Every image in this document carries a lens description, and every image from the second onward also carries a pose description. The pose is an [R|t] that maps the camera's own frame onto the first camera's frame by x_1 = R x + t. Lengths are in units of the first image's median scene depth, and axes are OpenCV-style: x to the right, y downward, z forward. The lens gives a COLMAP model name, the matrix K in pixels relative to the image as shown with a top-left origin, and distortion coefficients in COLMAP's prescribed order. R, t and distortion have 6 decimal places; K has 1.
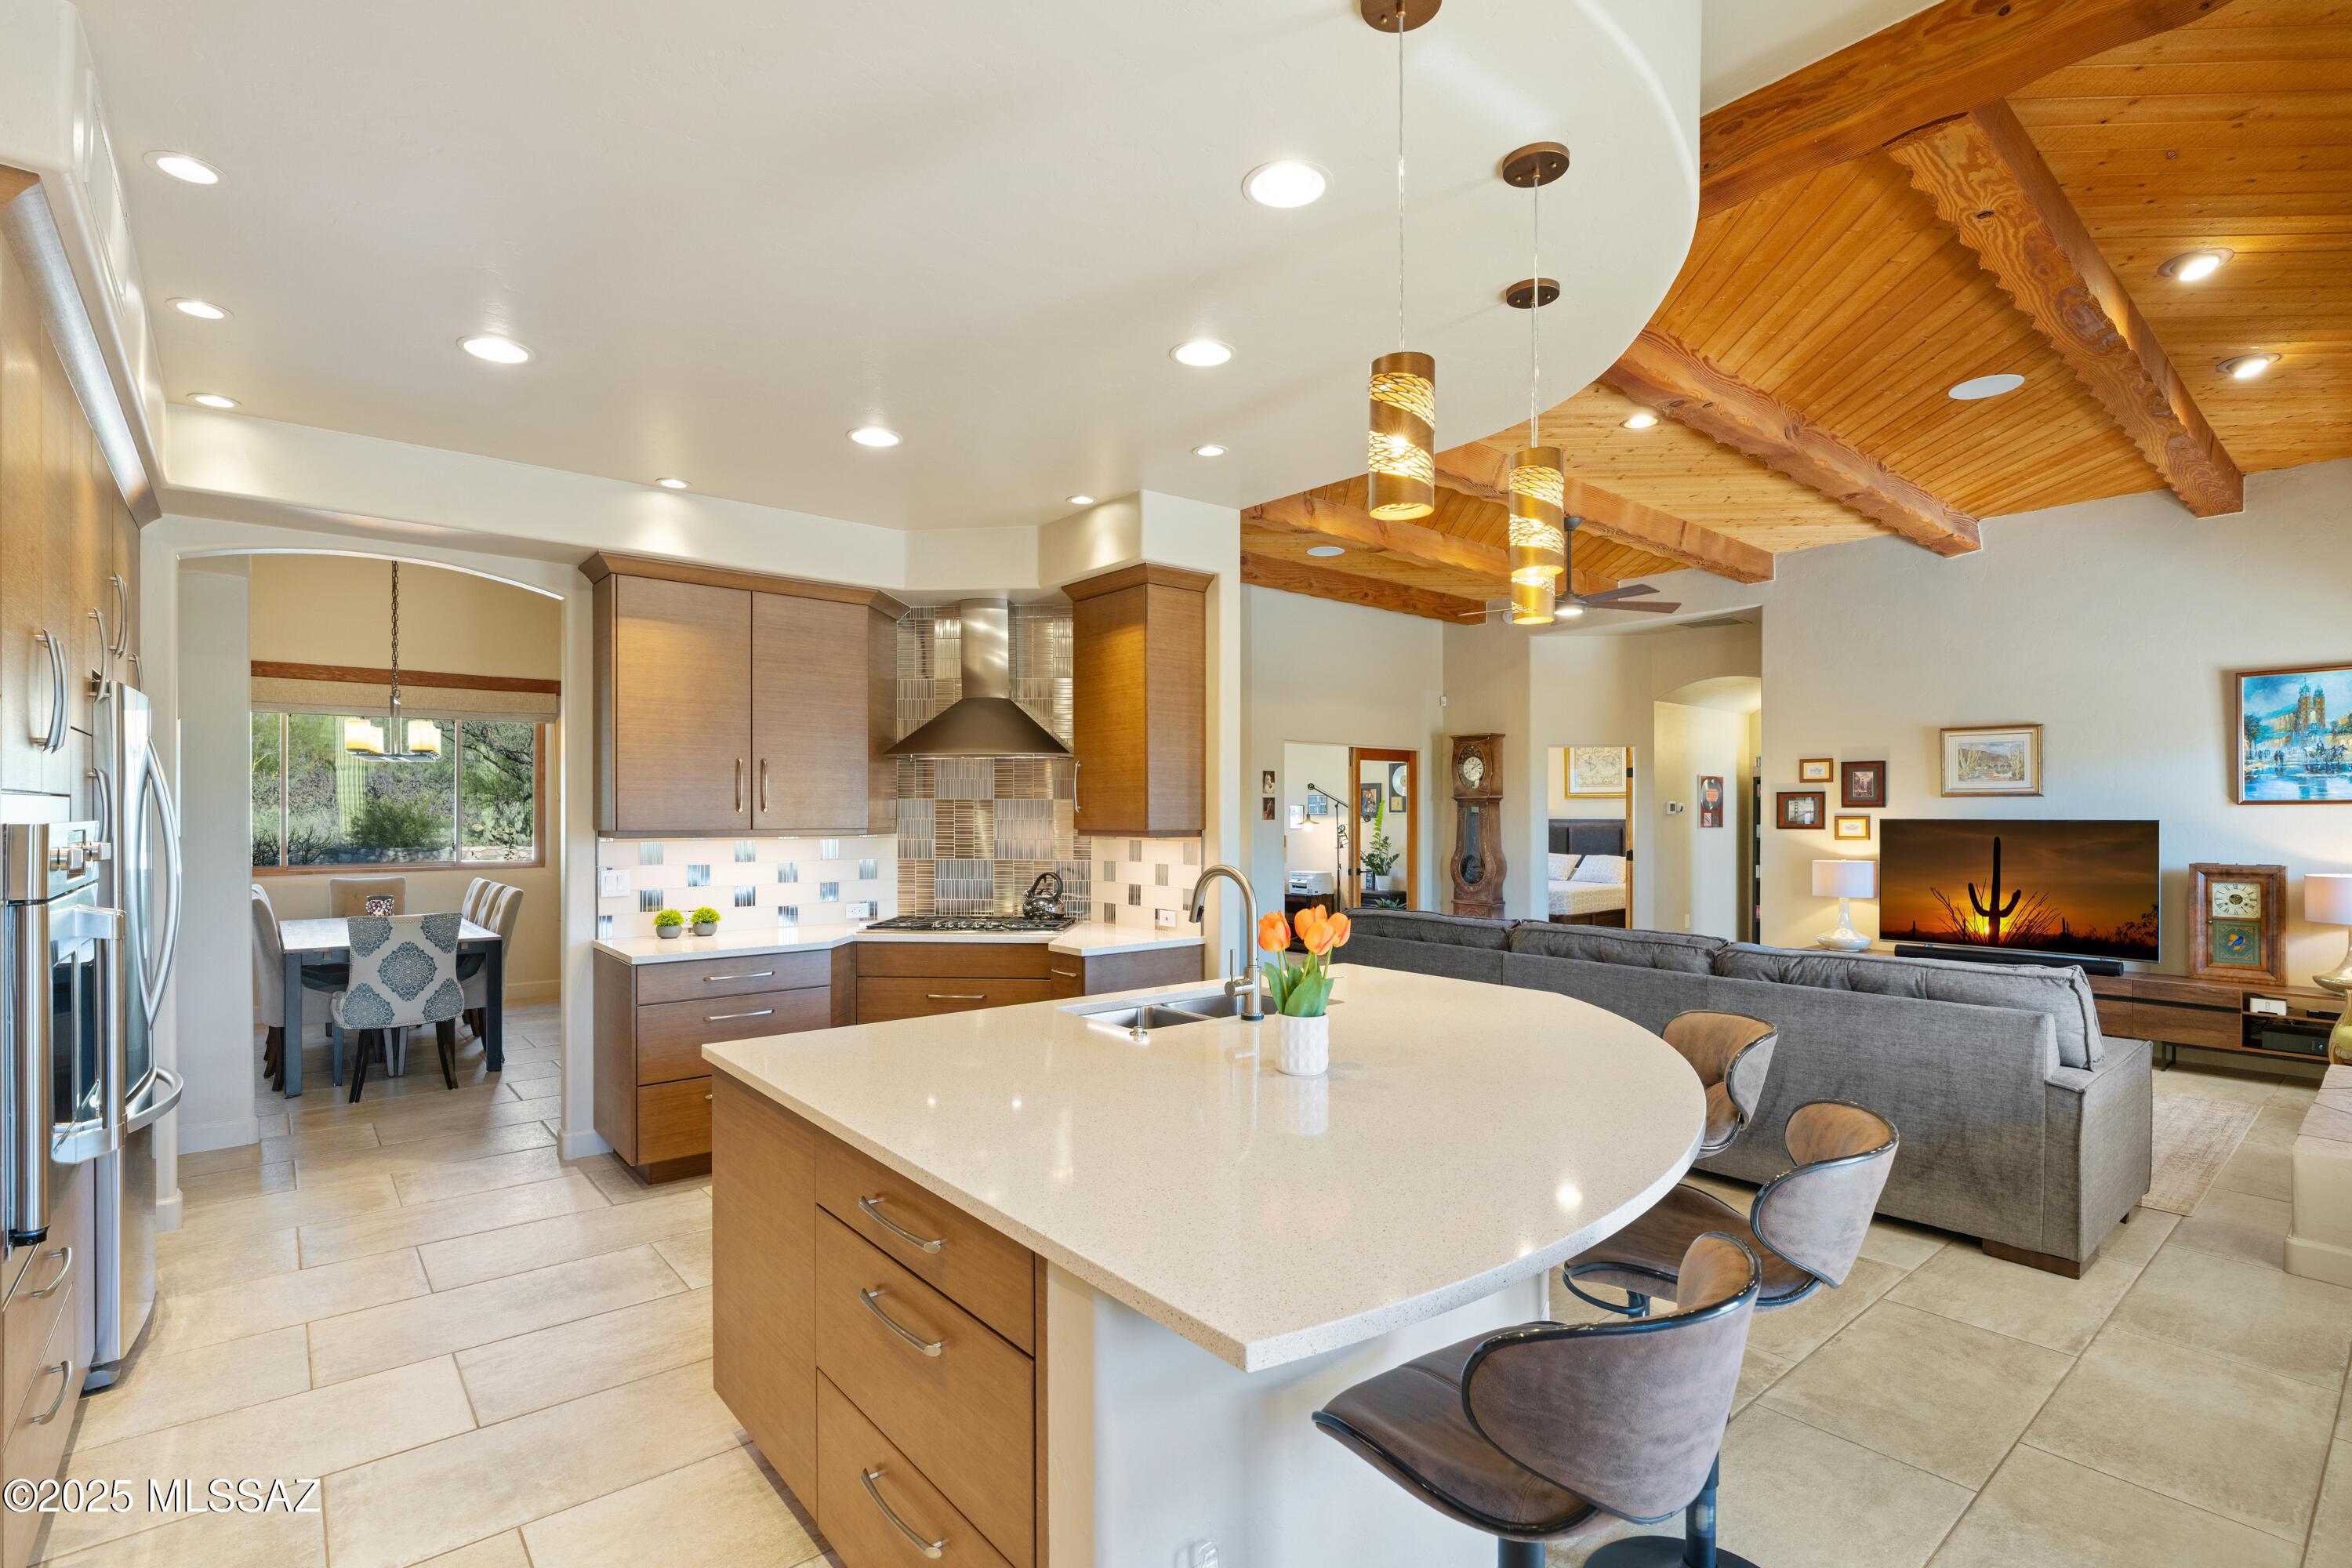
lens RADIAL K [[1090.1, 0, 1168.8], [0, 1090.1, 816.7], [0, 0, 1]] dist [-0.000786, -0.000211]
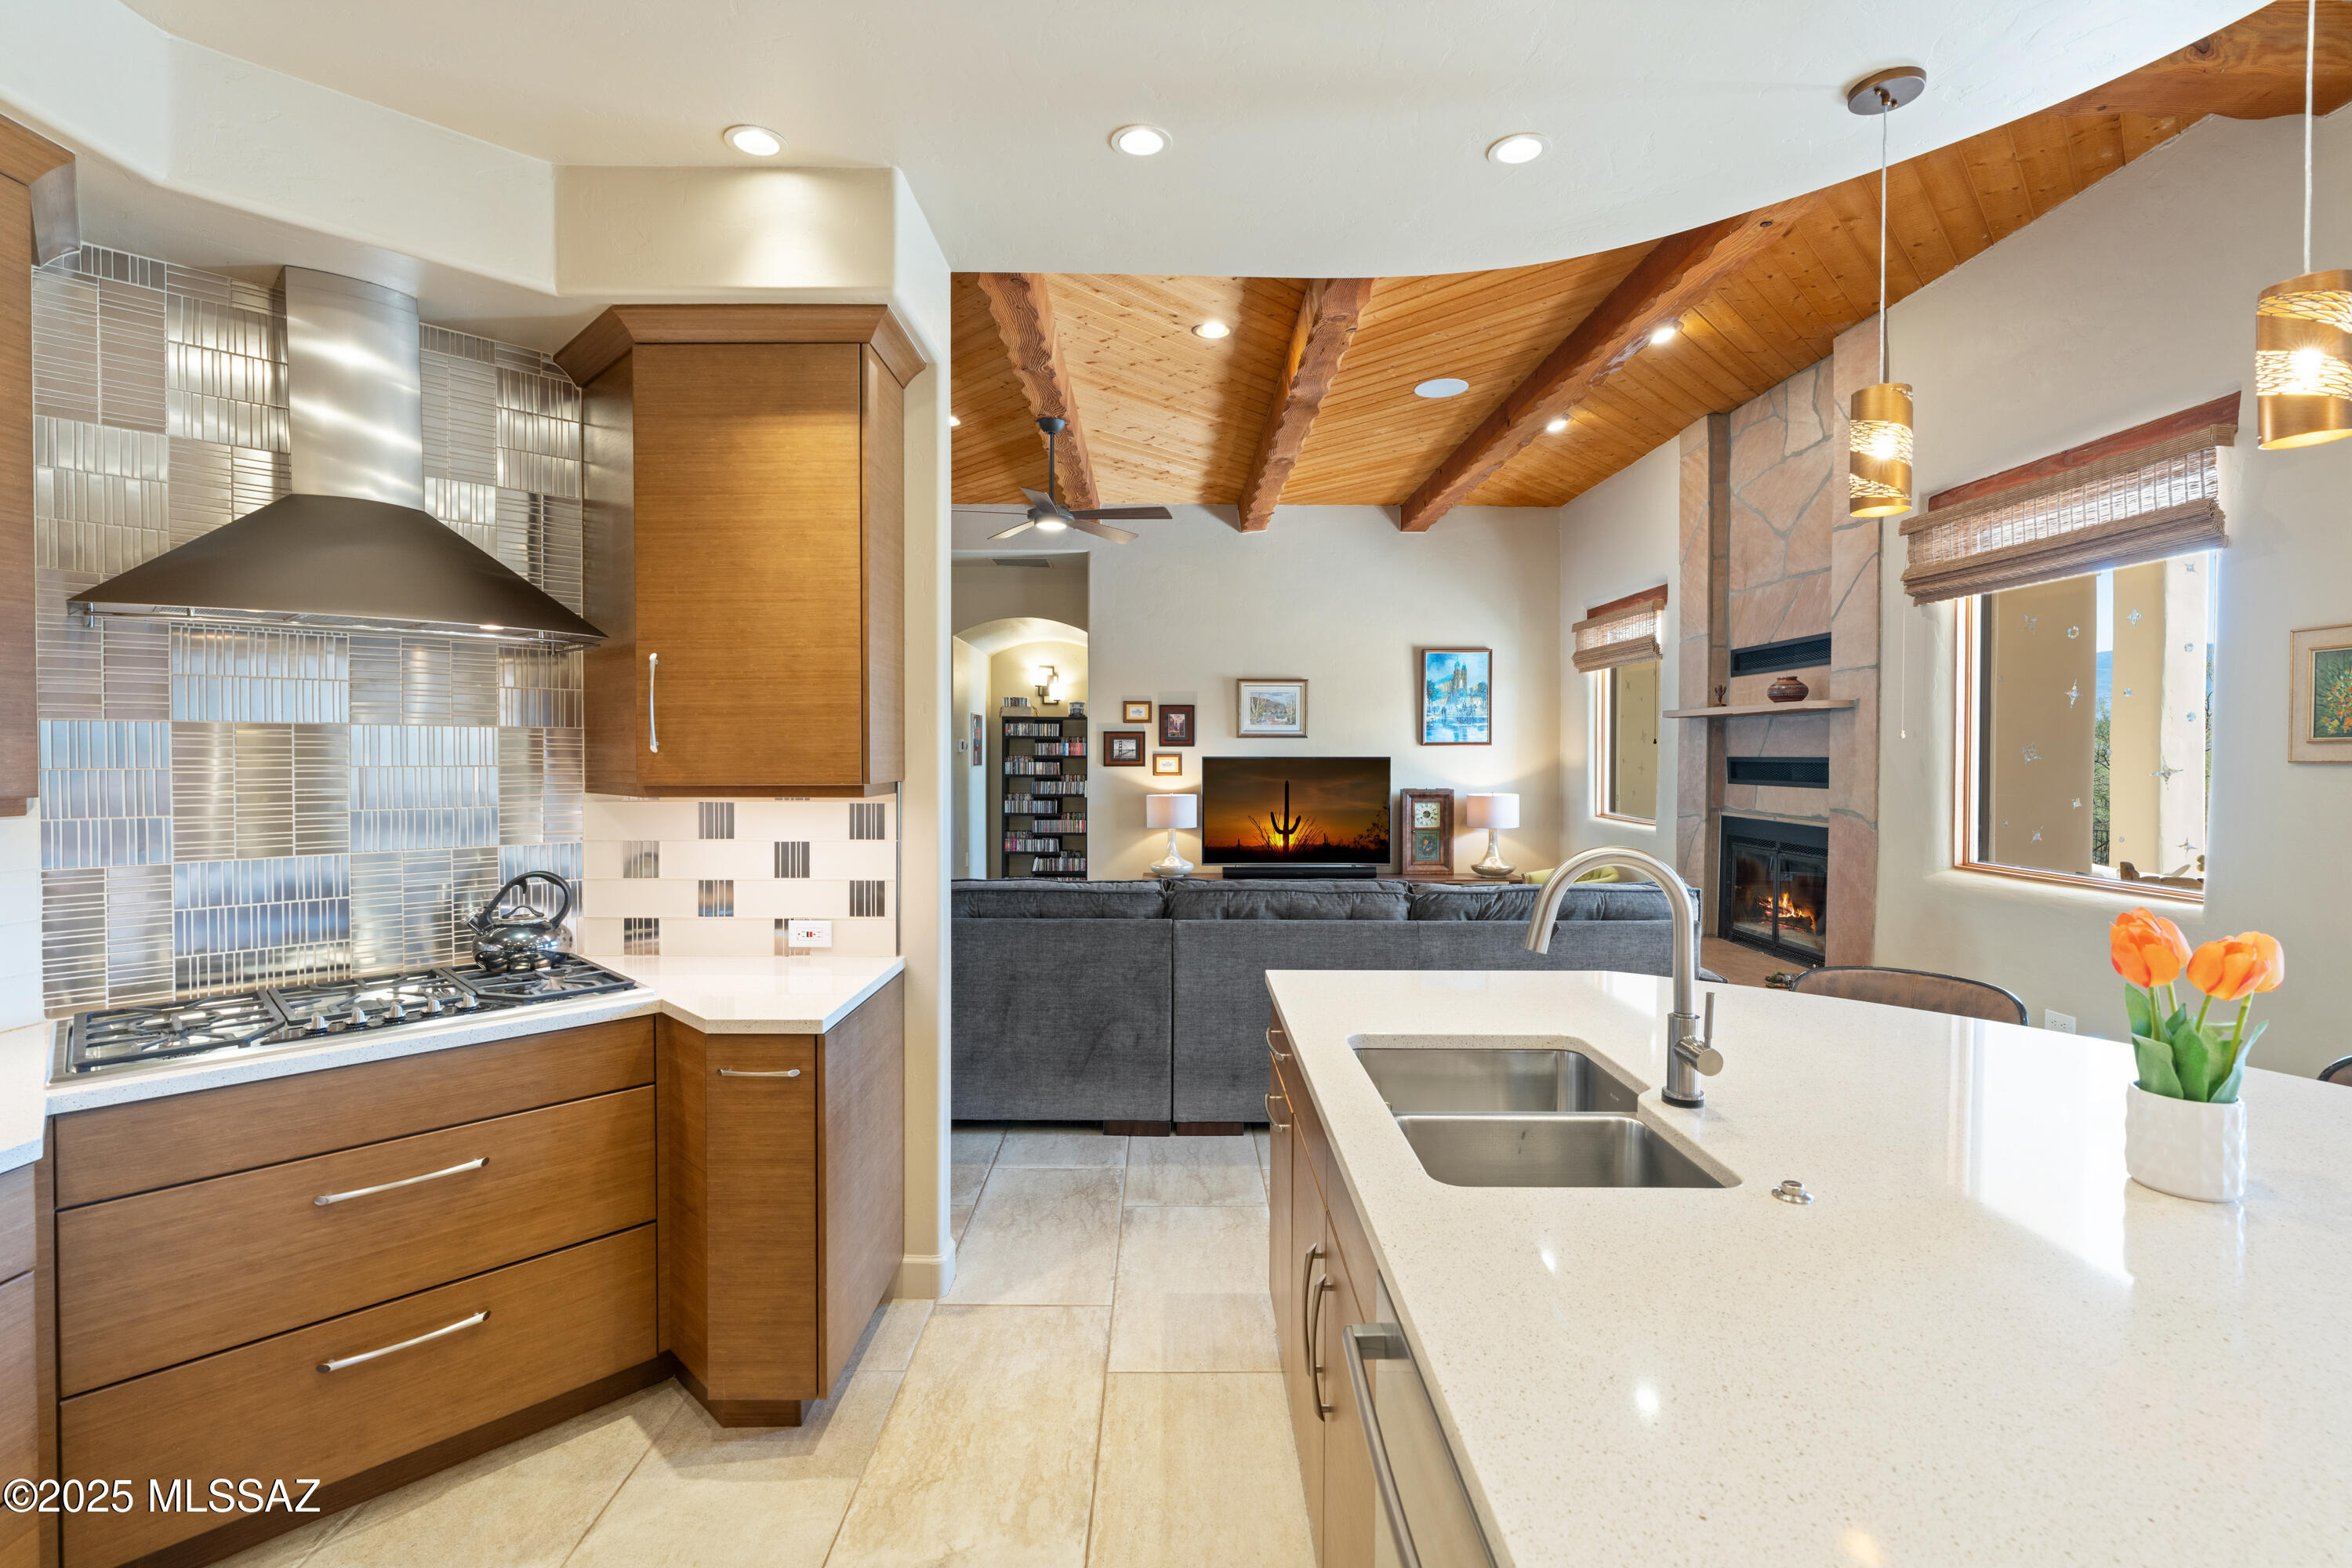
lens RADIAL K [[1061.7, 0, 1175.3], [0, 1061.7, 766.0], [0, 0, 1]] dist [-0.001820, -0.000242]
pose [[0.633996, -0.011412, 0.773252, -0.255334], [0.002005, 0.999912, 0.013113, -0.003152], [-0.773334, -0.006764, 0.633963, 0.395641]]
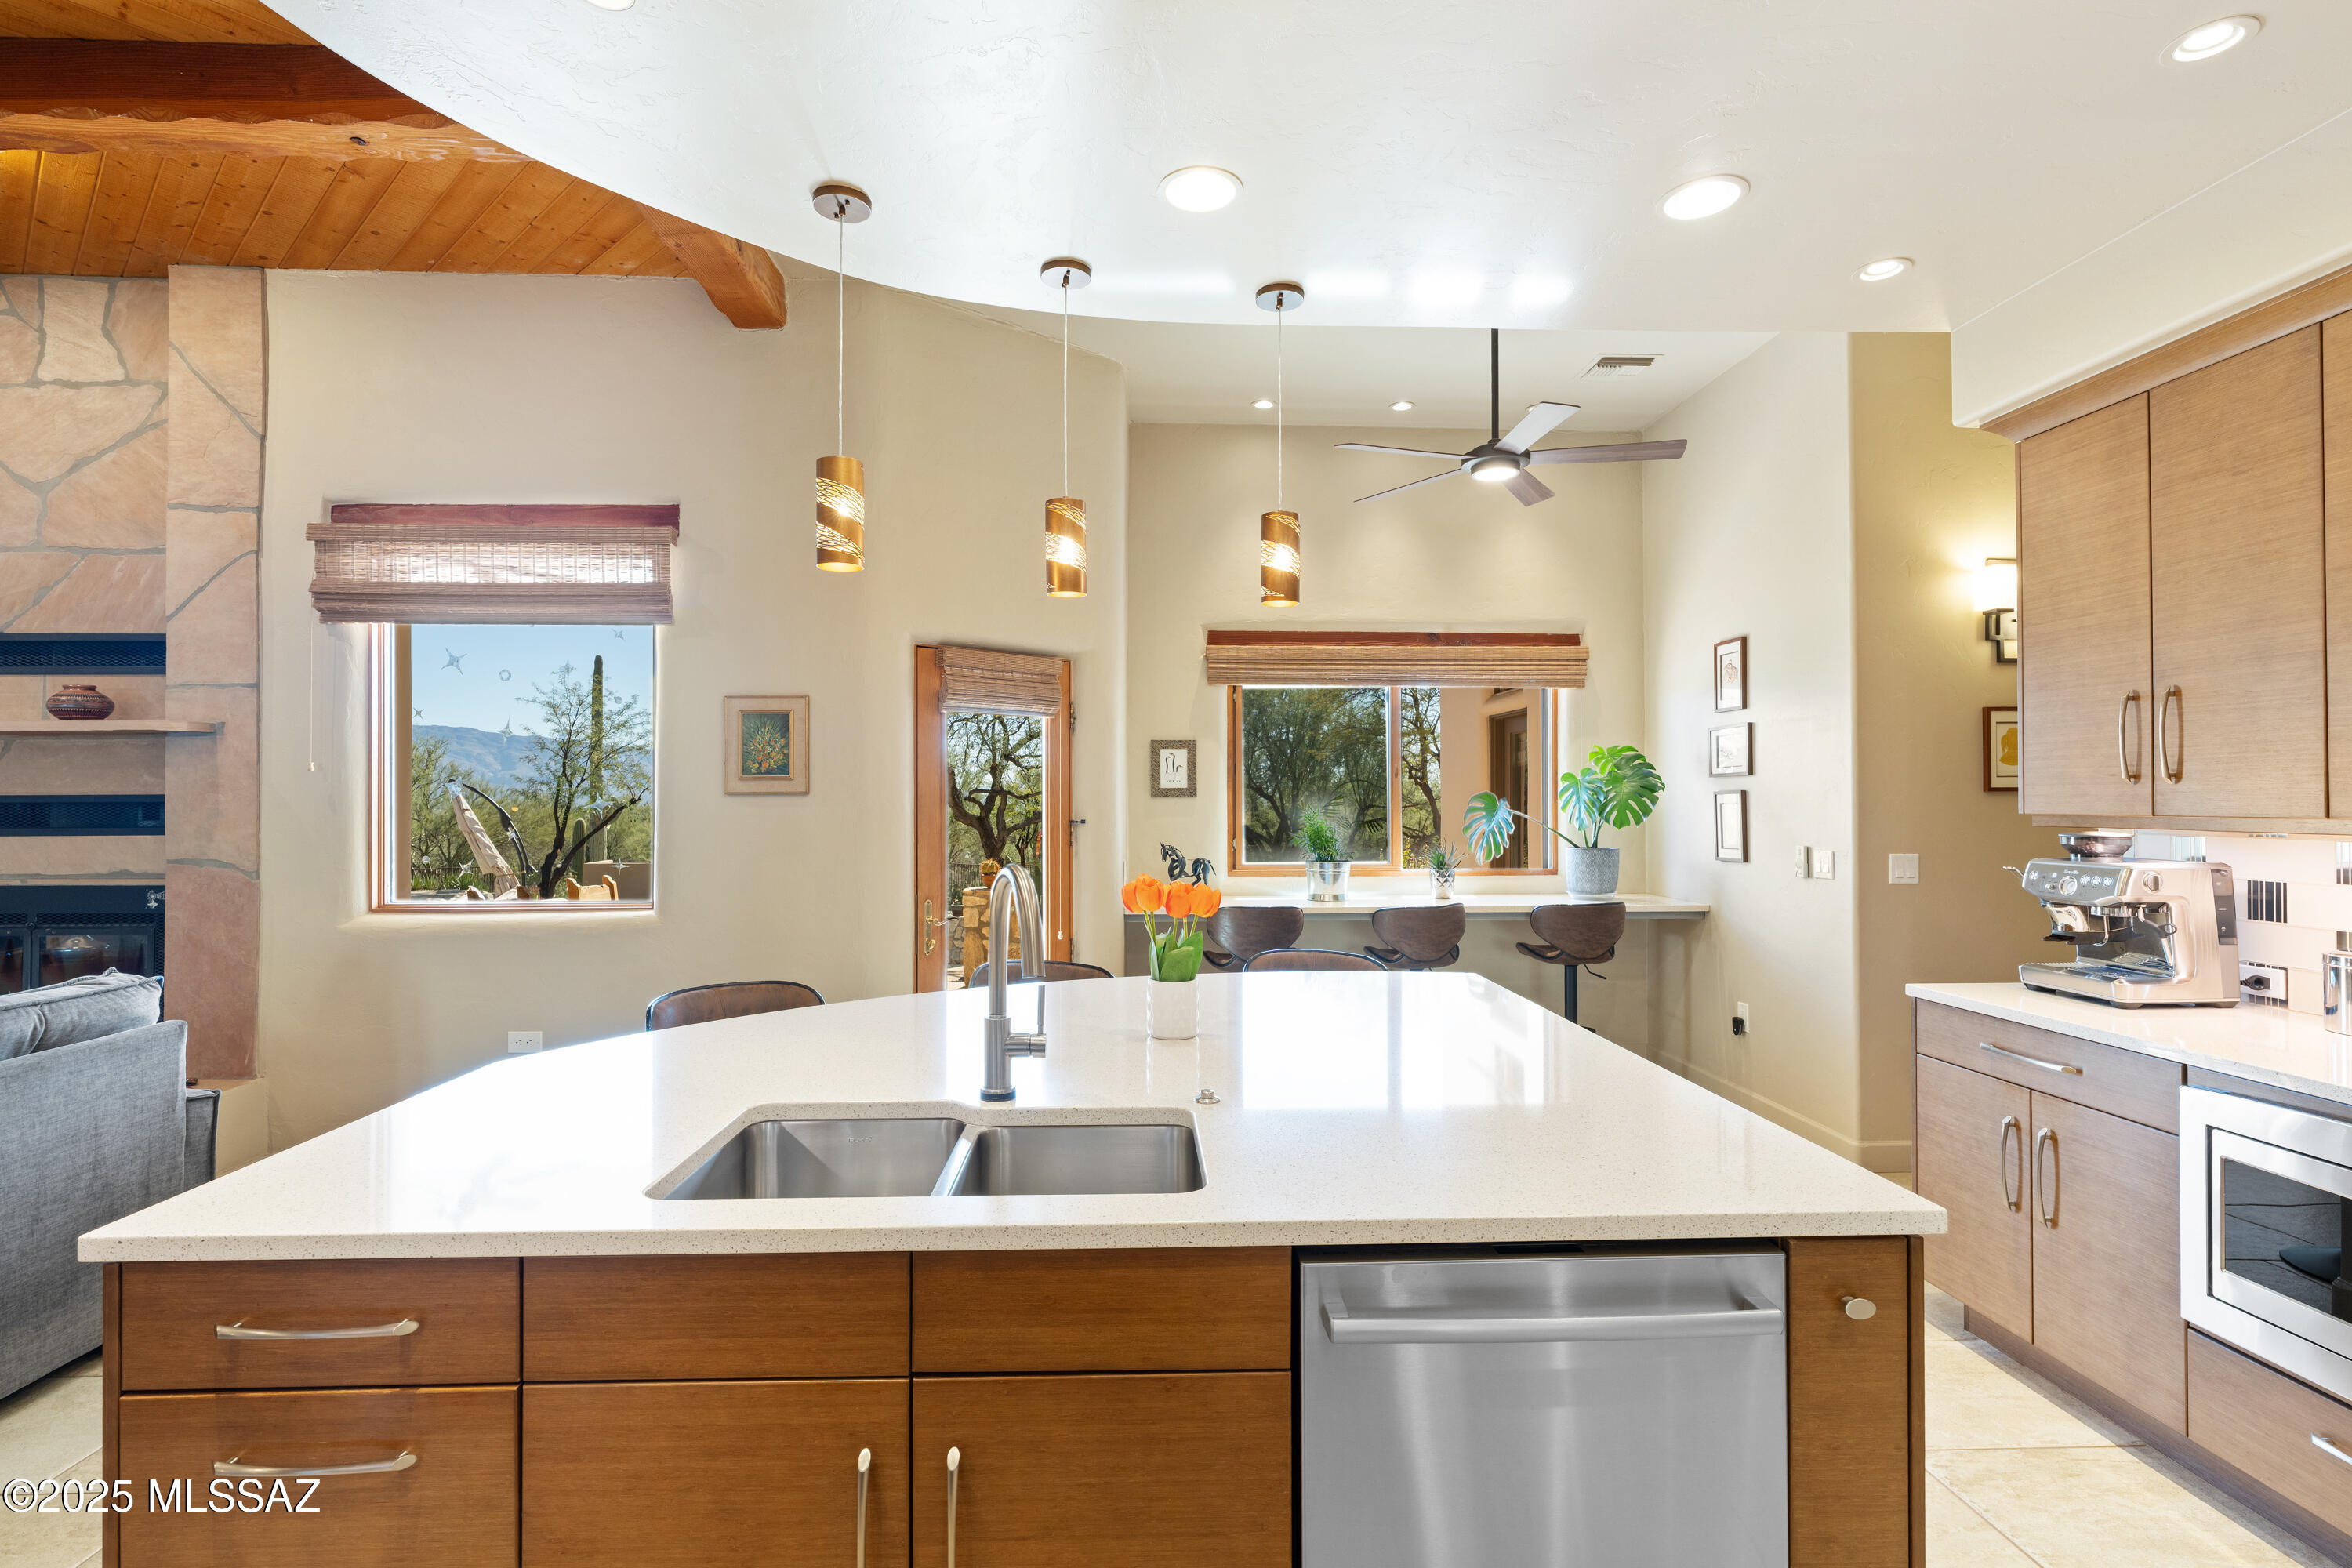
lens RADIAL K [[1081.9, 0, 1176.0], [0, 1081.9, 784.0], [0, 0, 1]] dist [0.000039, 0.000293]
pose [[-0.794127, 0.007977, 0.607699, -0.183895], [0.003128, 0.999954, -0.009038, 0.003395], [-0.607743, -0.005277, -0.794116, 0.671109]]
